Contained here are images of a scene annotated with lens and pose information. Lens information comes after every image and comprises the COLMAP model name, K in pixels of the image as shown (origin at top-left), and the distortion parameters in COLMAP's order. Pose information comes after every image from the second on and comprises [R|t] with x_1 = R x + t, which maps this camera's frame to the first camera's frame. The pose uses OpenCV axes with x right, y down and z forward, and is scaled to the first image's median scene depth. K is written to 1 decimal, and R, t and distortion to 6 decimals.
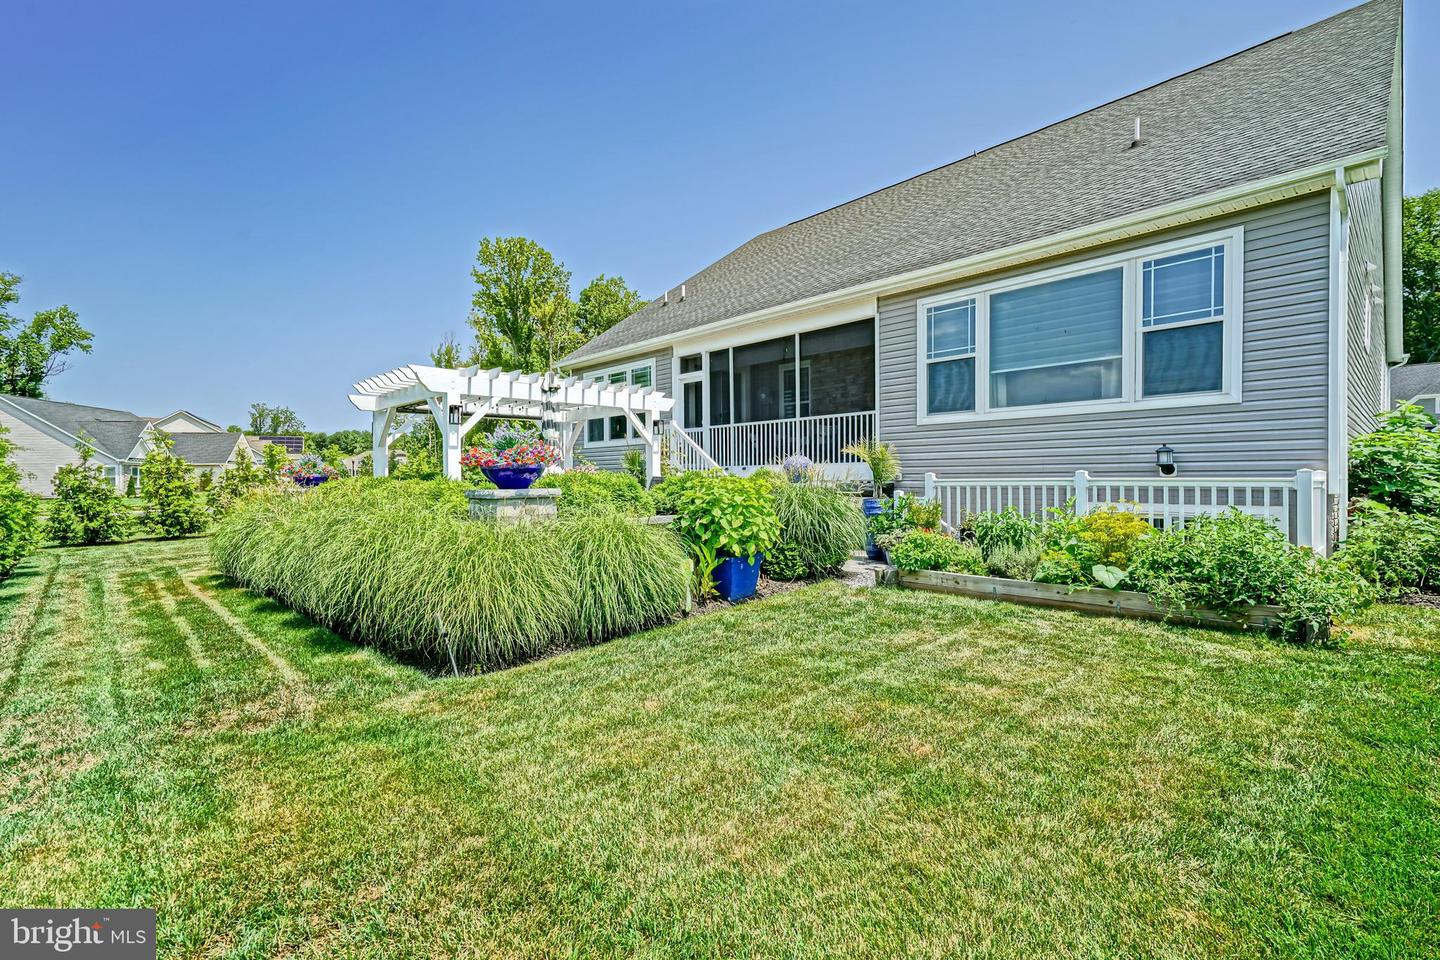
lens RADIAL K [[637.1, 0, 710.0], [0, 637.1, 476.9], [0, 0, 1]] dist [0.047662, 0.000153]
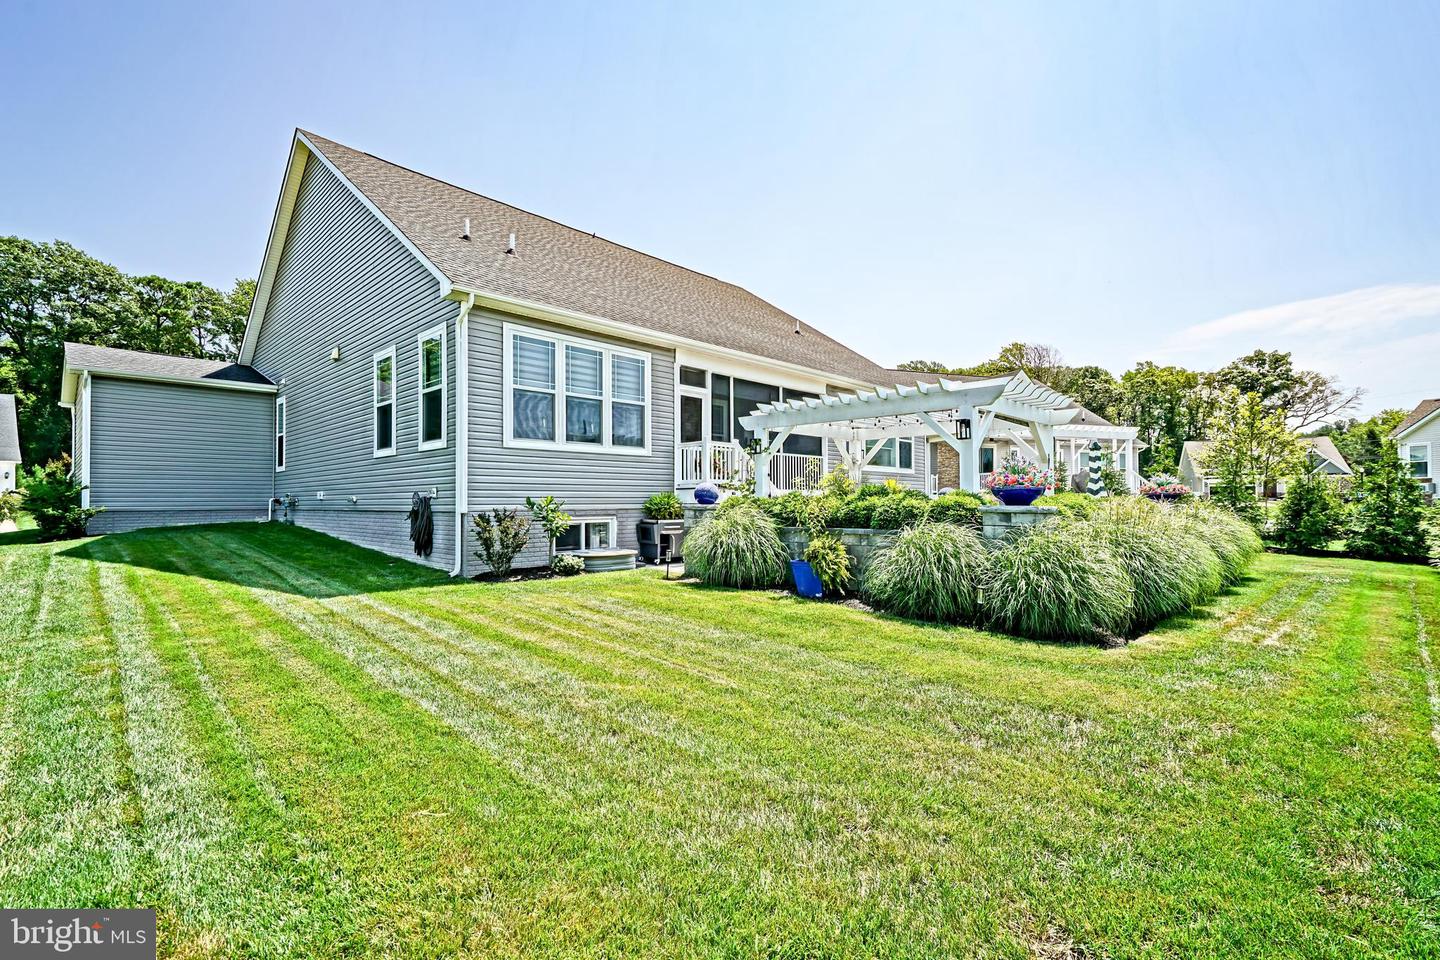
lens RADIAL K [[648.0, 0, 742.9], [0, 648.0, 506.6], [0, 0, 1]] dist [-0.000634, 0.000010]
pose [[-0.021748, 0.004941, 0.999751, -0.986867], [-0.004909, 0.999975, -0.005049, 0.018787], [-0.999751, -0.005017, -0.021723, 0.943158]]
